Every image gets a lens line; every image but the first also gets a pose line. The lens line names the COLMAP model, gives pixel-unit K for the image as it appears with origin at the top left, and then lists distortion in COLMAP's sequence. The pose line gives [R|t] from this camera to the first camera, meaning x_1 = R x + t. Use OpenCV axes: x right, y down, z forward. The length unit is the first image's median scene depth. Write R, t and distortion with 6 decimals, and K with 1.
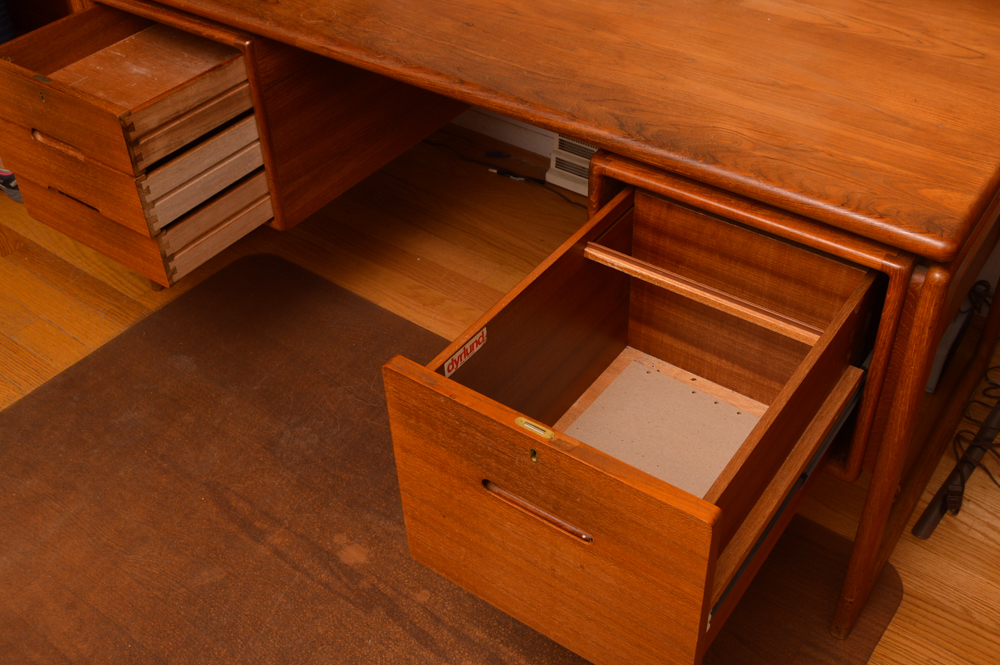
lens RADIAL K [[1116.7, 0, 503.2], [0, 1116.7, 304.7], [0, 0, 1]] dist [-0.079801, -0.000833]
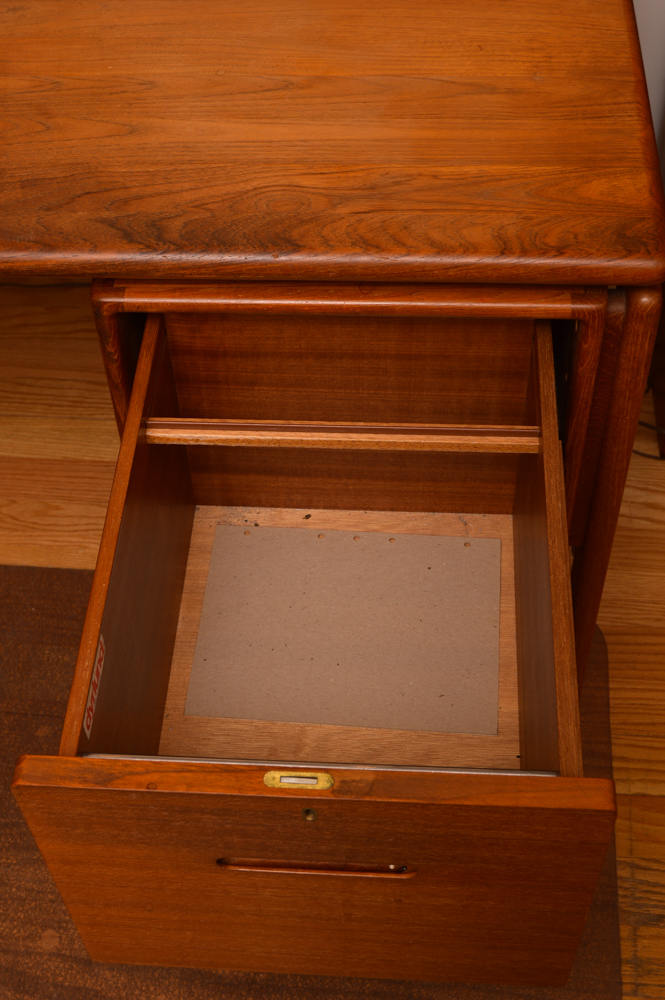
lens RADIAL K [[1406.4, 0, 332.5], [0, 1406.4, 500.0], [0, 0, 1]] dist [-0.044097, -0.037688]
pose [[0.851741, -0.410624, 0.325462, -0.120693], [0.345895, 0.907220, 0.239392, -0.177525], [-0.393566, -0.091325, 0.914749, 0.201949]]
